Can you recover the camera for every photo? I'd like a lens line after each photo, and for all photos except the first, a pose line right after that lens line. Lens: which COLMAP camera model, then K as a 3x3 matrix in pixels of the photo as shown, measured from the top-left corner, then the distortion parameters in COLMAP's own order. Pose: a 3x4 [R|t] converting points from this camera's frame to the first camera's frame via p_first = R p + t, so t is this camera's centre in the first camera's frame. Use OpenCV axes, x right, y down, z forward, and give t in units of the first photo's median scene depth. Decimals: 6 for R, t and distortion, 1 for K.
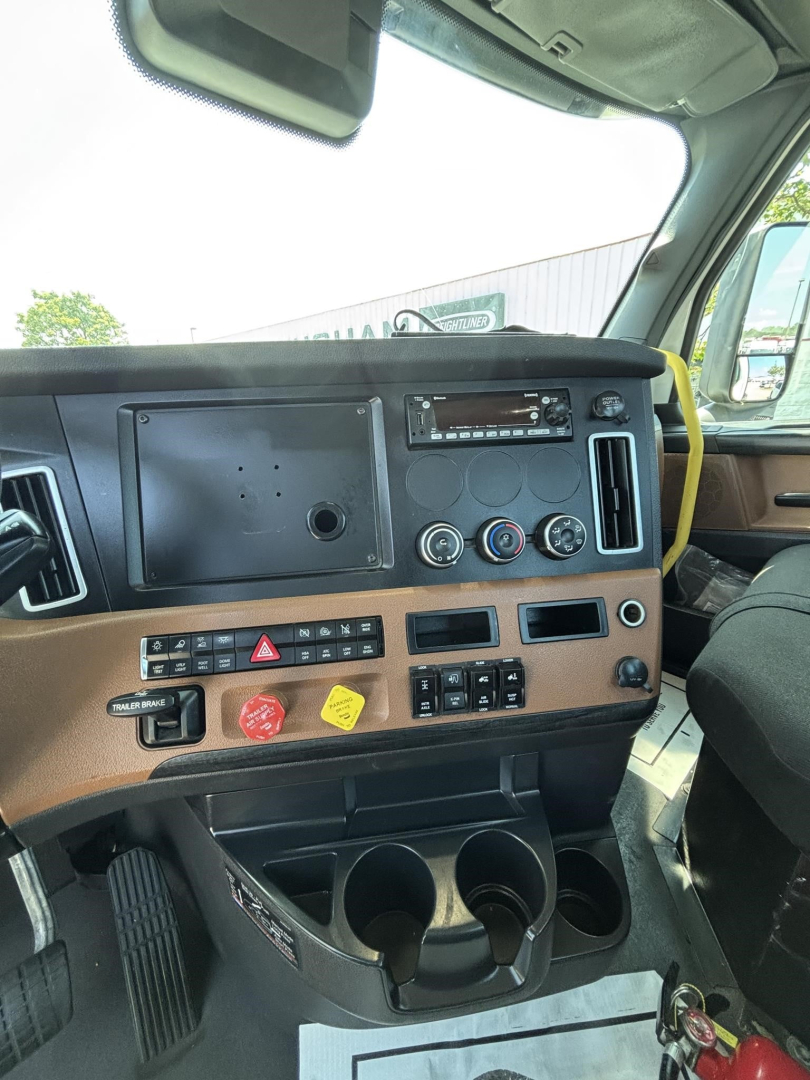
lens RADIAL K [[437.9, 0, 406.8], [0, 437.9, 540.1], [0, 0, 1]] dist [0.000746, -0.000466]
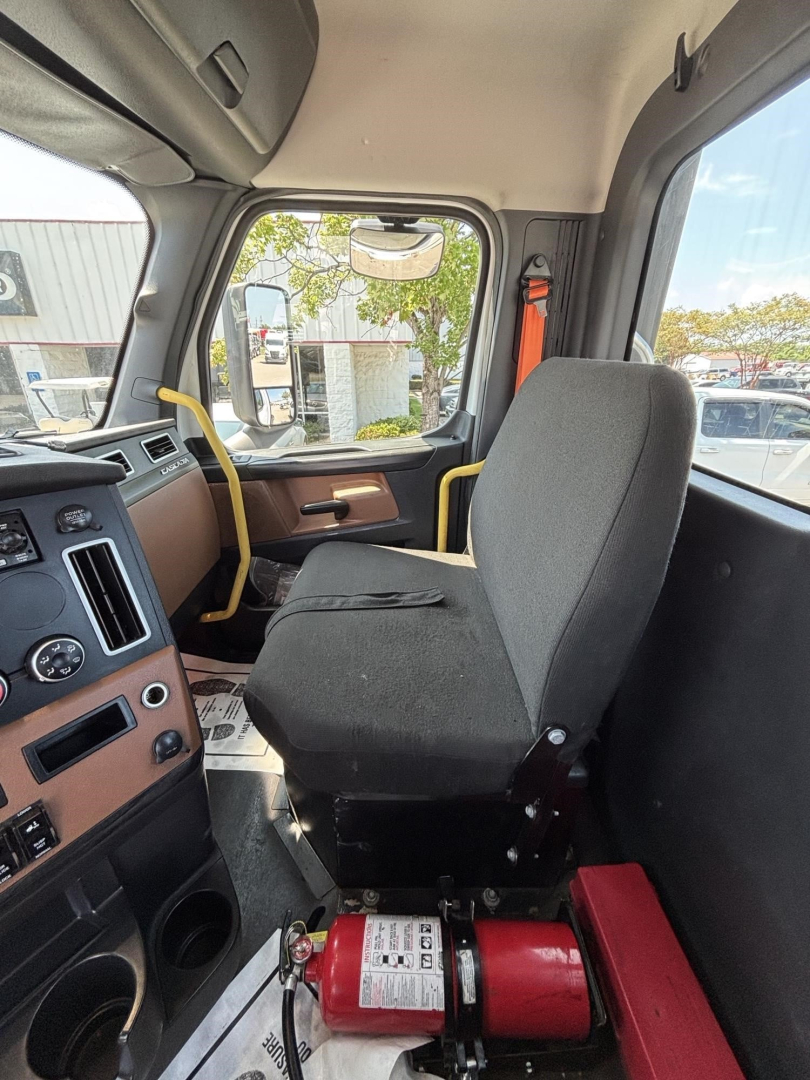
lens RADIAL K [[437.6, 0, 405.0], [0, 437.6, 540.0], [0, 0, 1]] dist [0.006666, 0.000152]
pose [[0.672400, -0.247914, 0.697436, 0.249194], [0.225264, 0.966086, 0.126231, -0.214480], [-0.705077, 0.072230, 0.705442, -0.281157]]
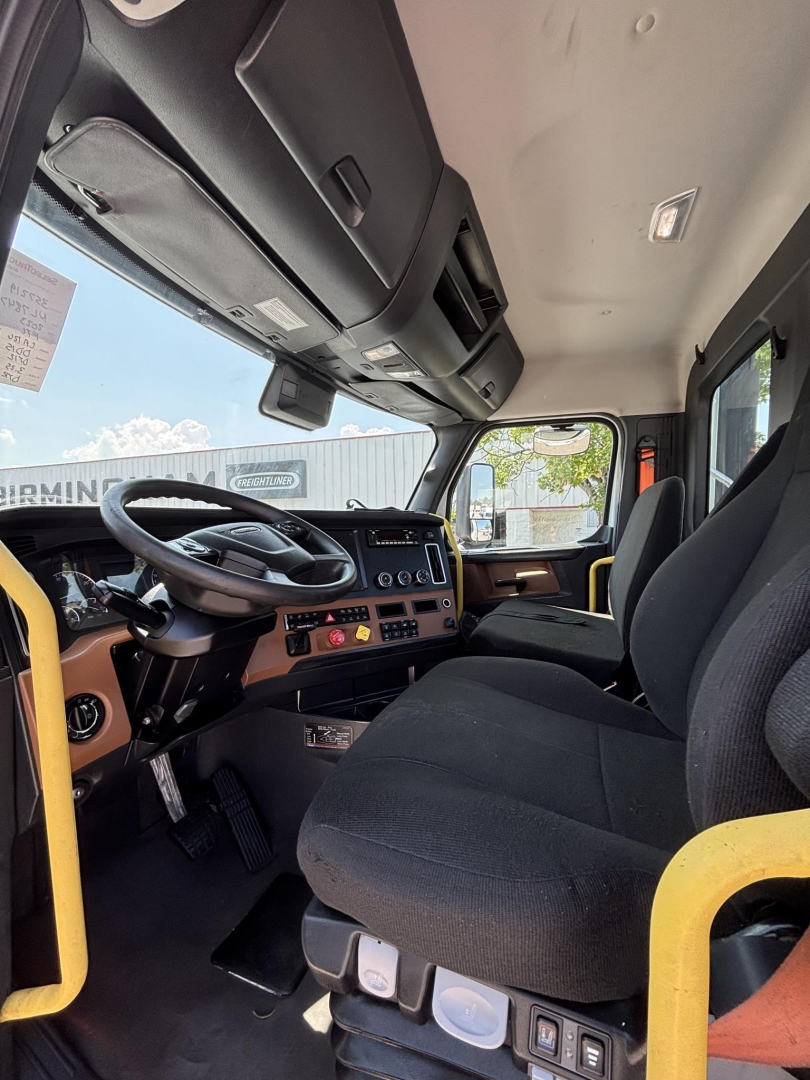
lens RADIAL K [[437.9, 0, 406.8], [0, 437.9, 540.1], [0, 0, 1]] dist [0.000746, -0.000466]
pose [[0.902536, 0.015876, 0.430321, -0.933830], [0.123291, 0.947957, -0.293560, 0.567310], [-0.412586, 0.318003, 0.853608, -1.427430]]
